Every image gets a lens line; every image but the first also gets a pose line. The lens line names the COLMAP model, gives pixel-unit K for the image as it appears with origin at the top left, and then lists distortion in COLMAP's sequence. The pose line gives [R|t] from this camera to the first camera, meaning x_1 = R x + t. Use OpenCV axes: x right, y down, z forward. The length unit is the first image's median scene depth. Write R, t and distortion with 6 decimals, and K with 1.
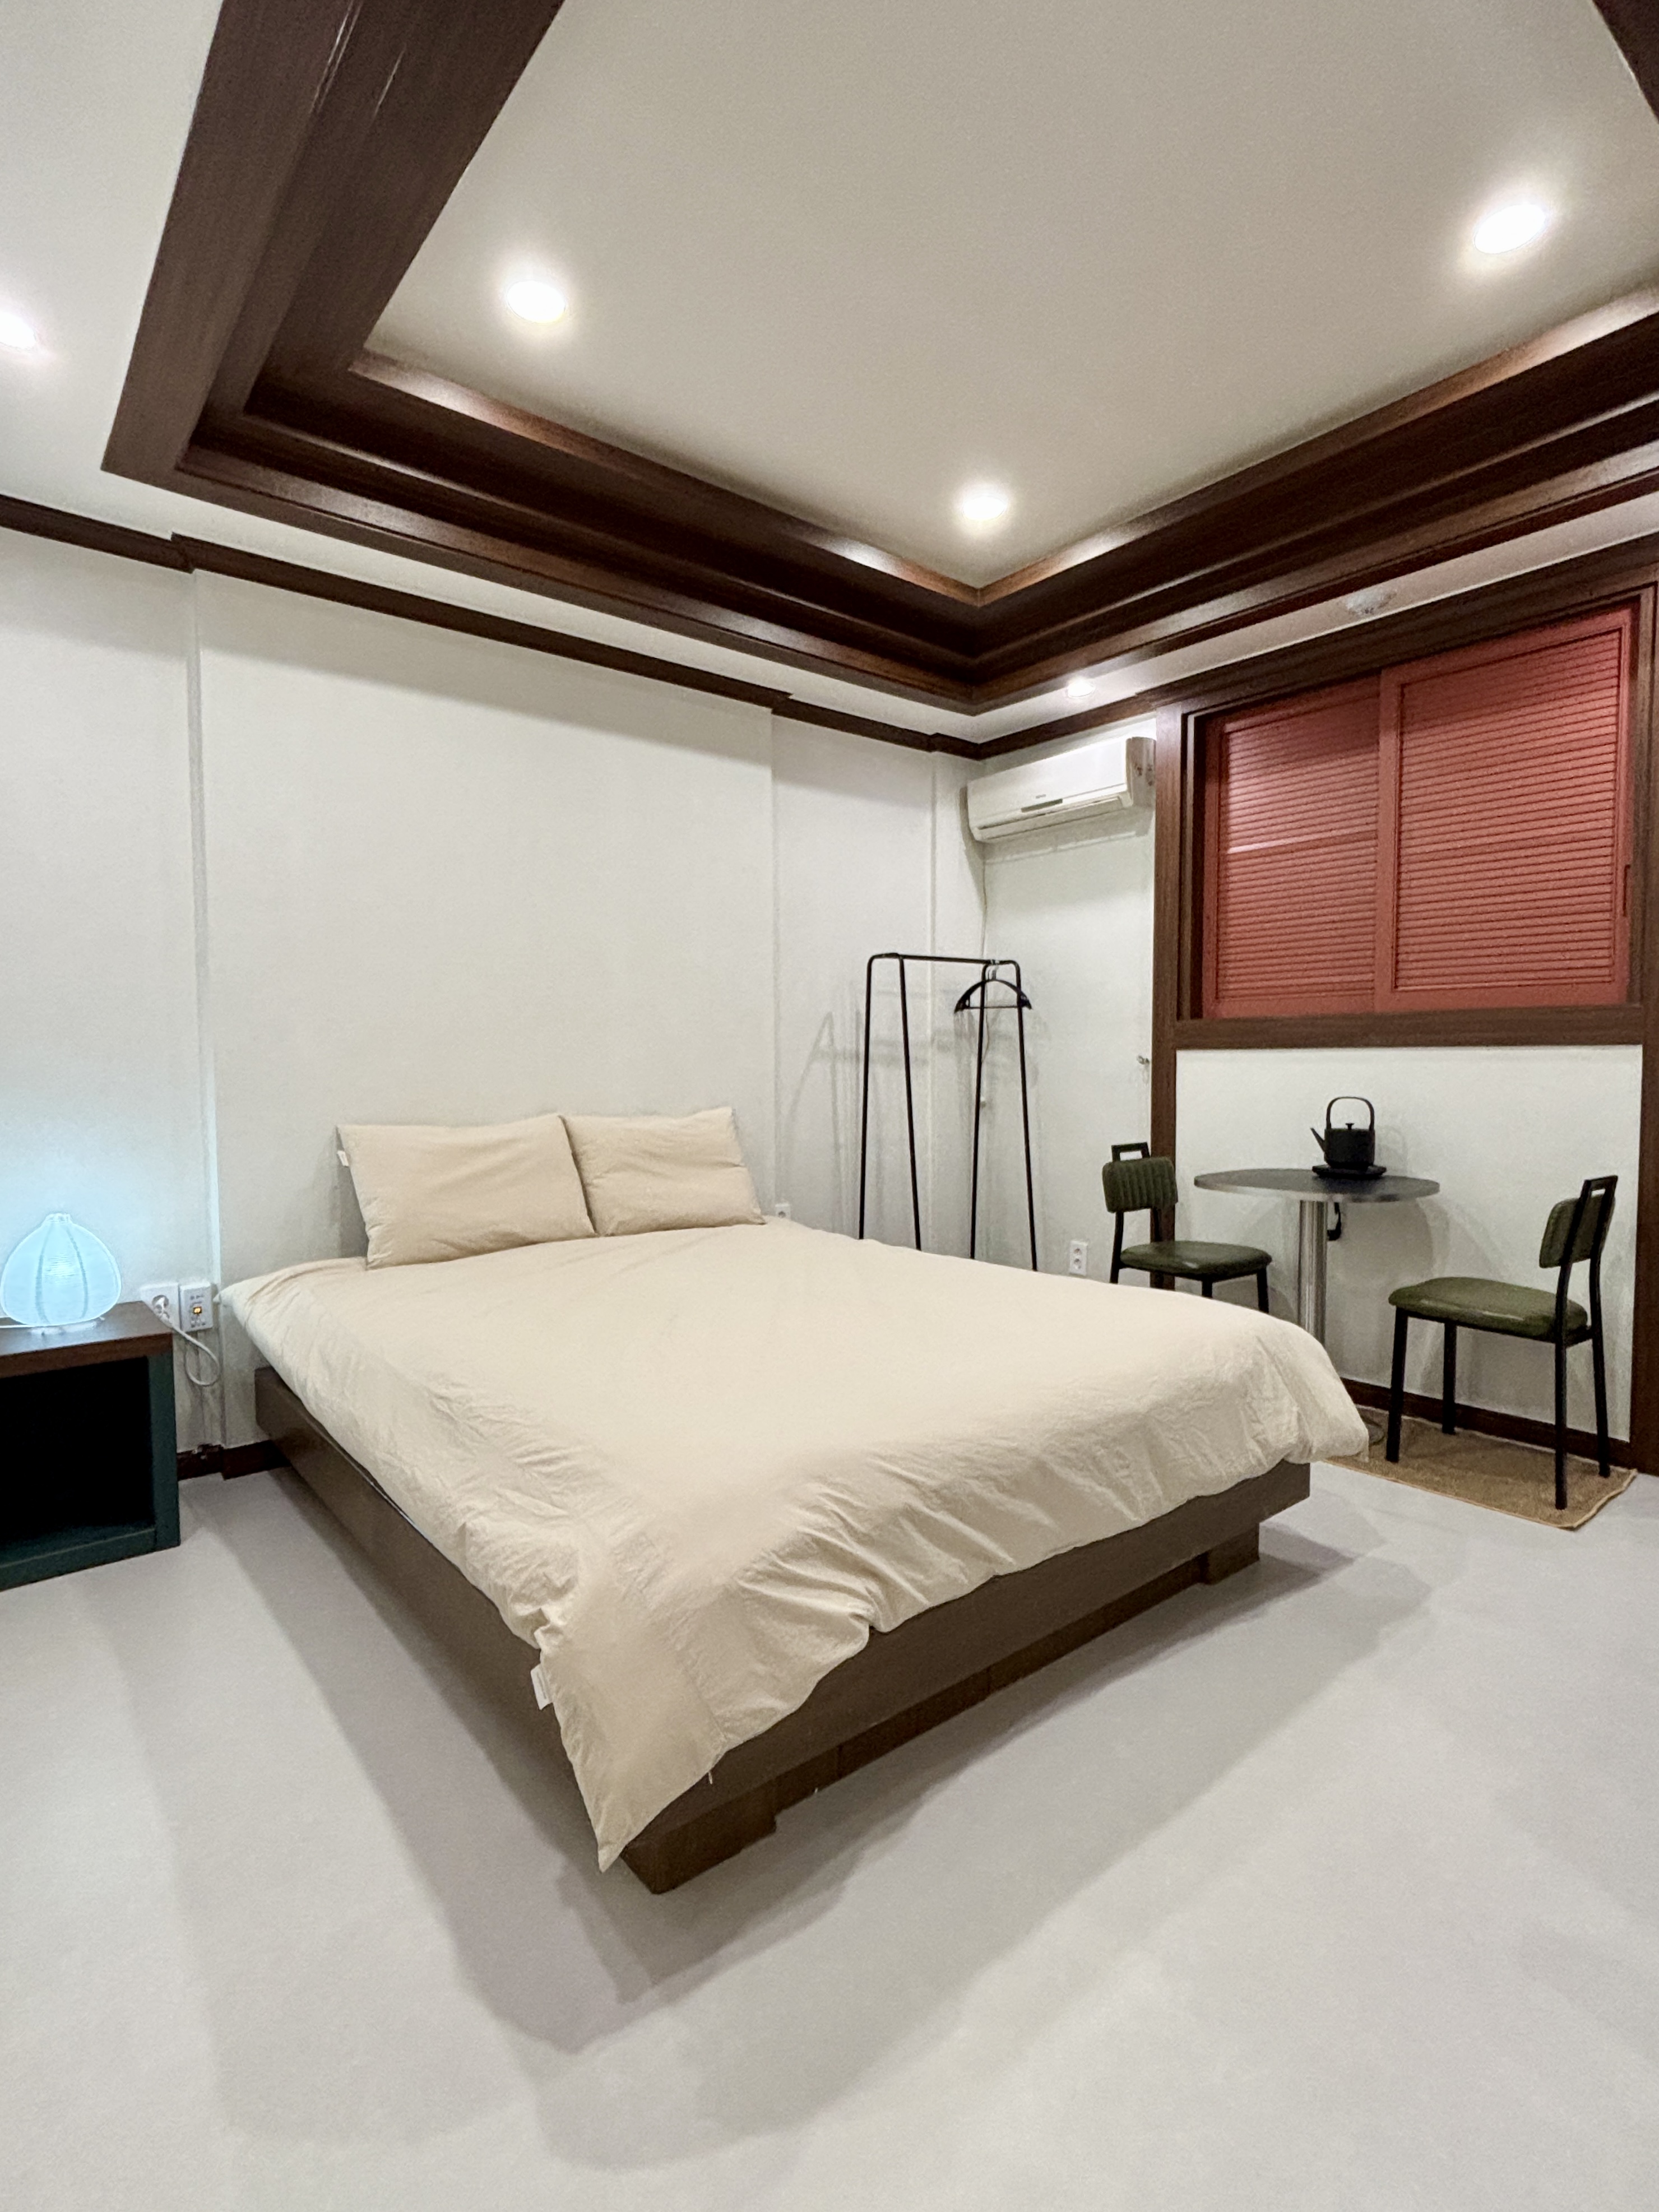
lens RADIAL K [[1116.5, 0, 829.5], [0, 1116.5, 1106.0], [0, 0, 1]] dist [0.055089, -0.063890]
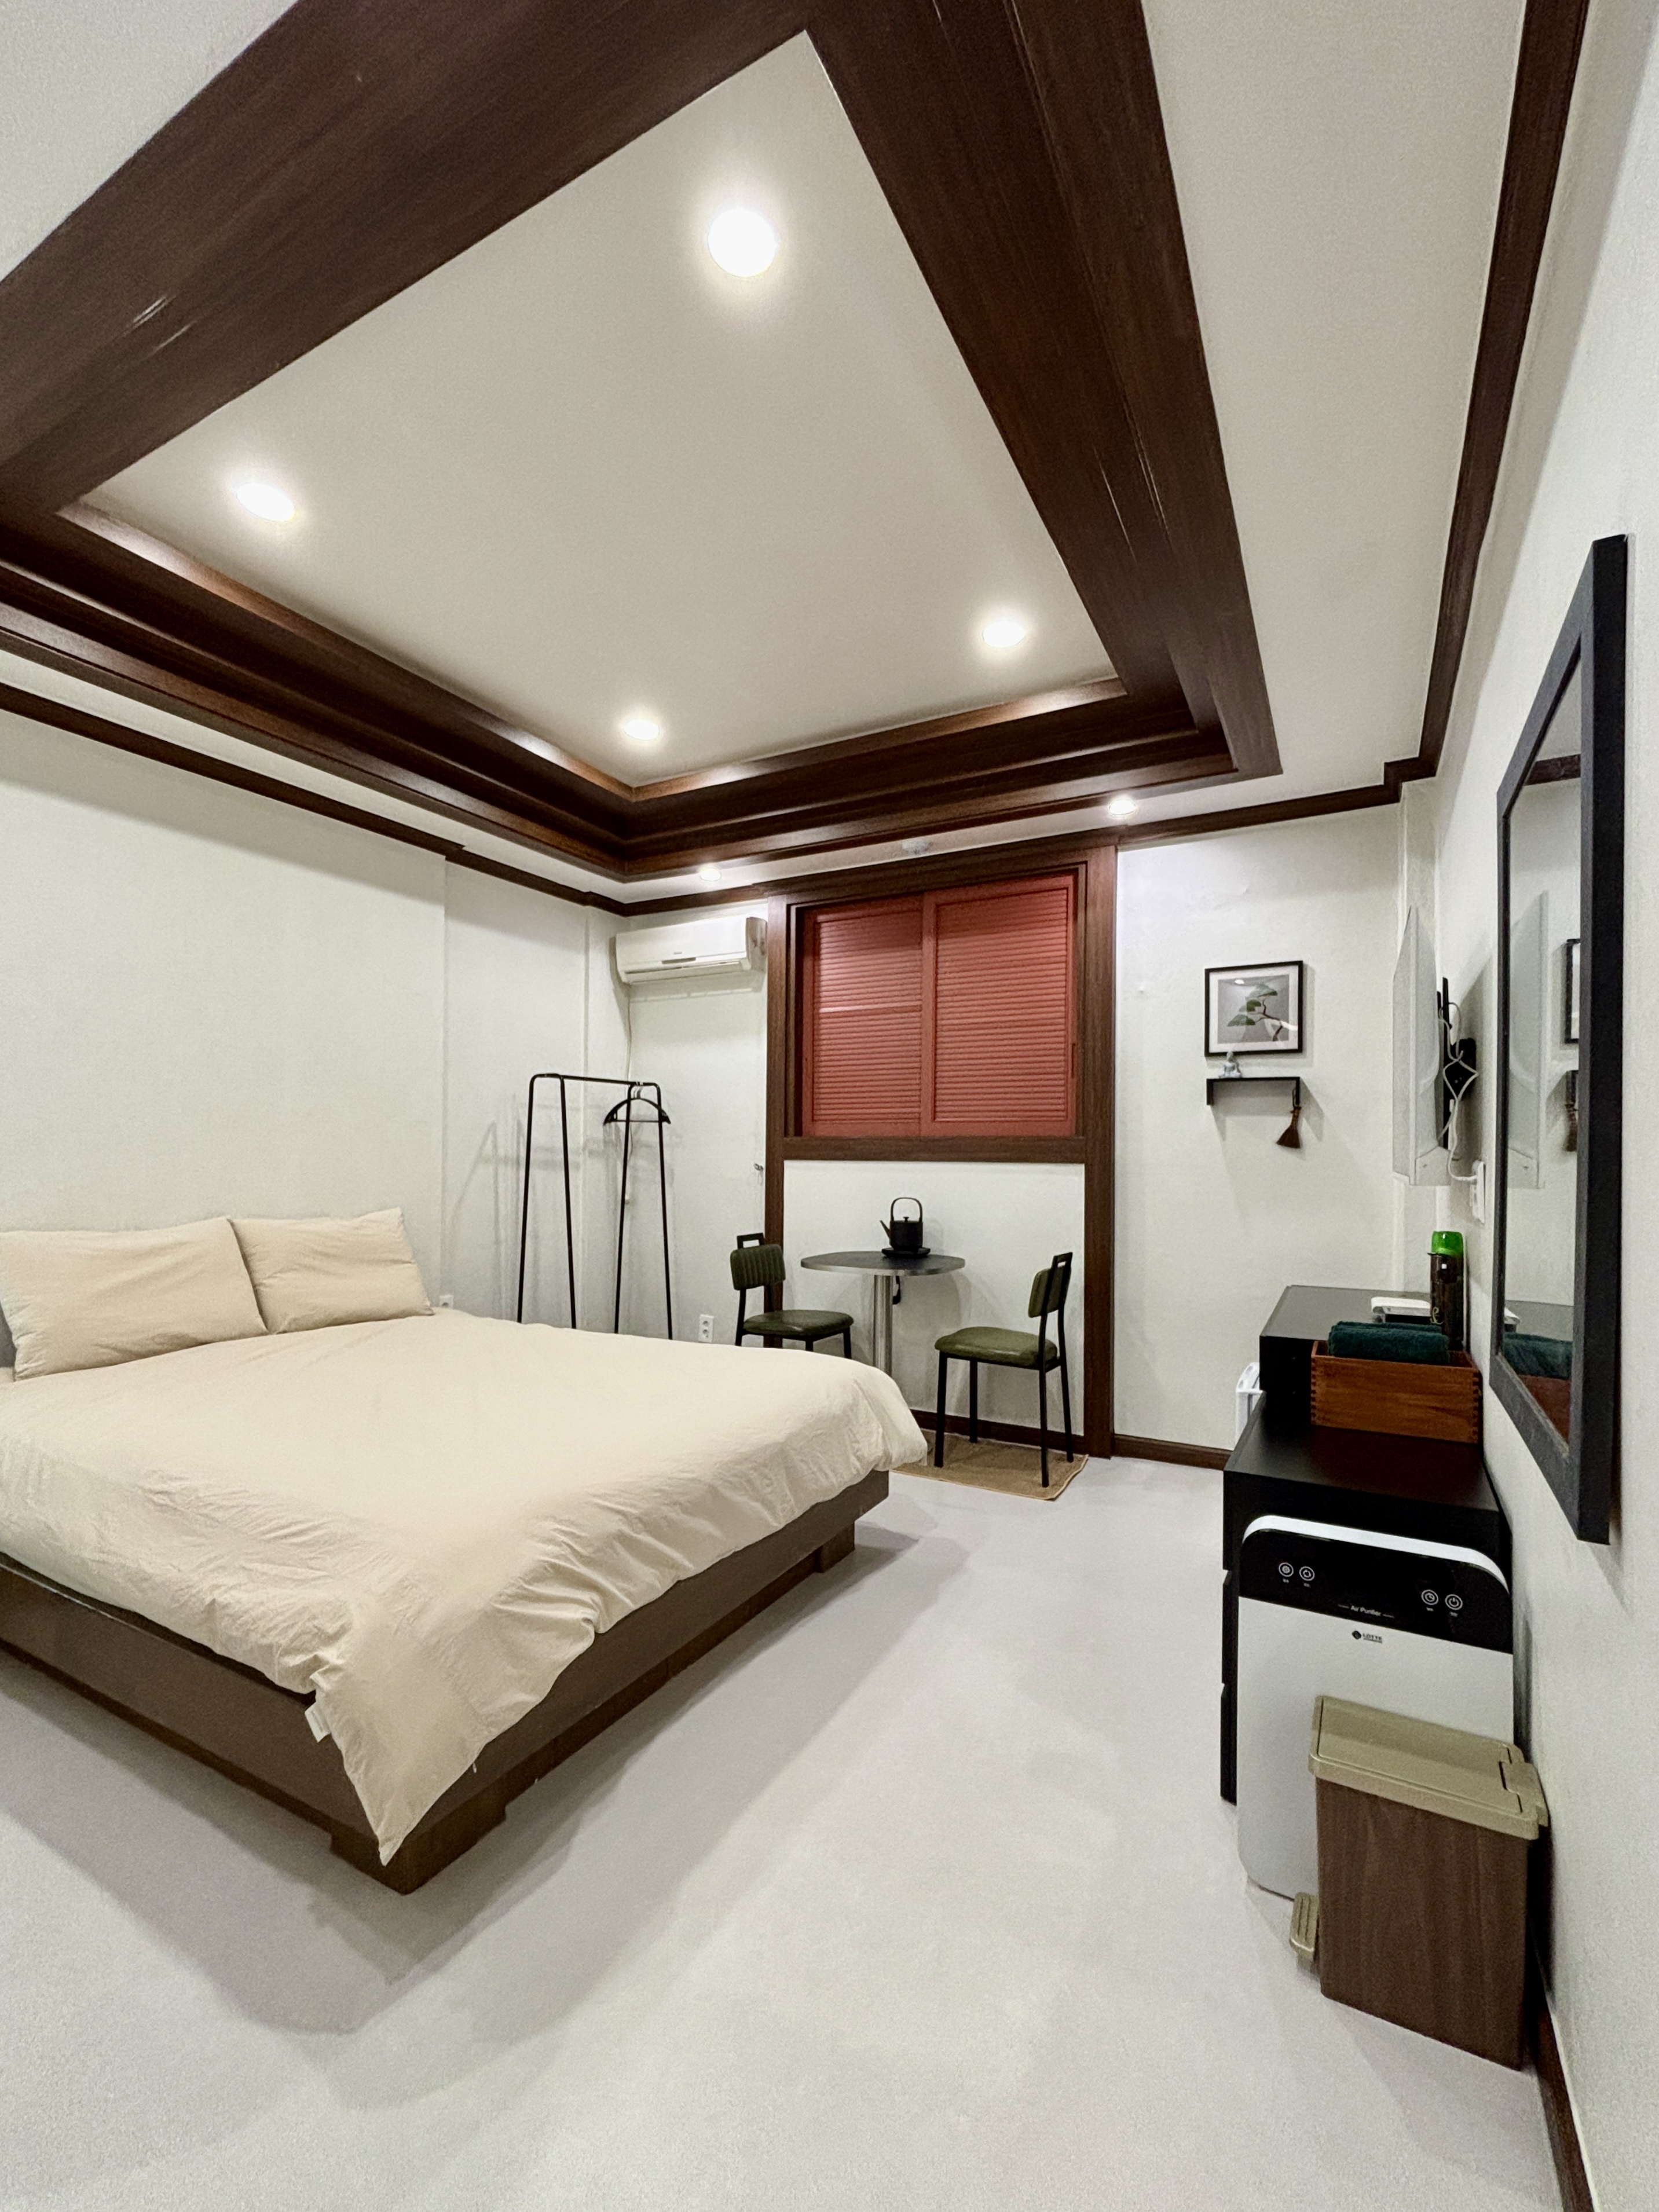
lens RADIAL K [[1045.9, 0, 829.5], [0, 1045.9, 1106.0], [0, 0, 1]] dist [0.038651, -0.028422]
pose [[0.926003, 0.027447, 0.376517, -0.105489], [0.002174, 0.996949, -0.078022, -0.019918], [-0.377510, 0.073068, 0.923118, -0.142997]]
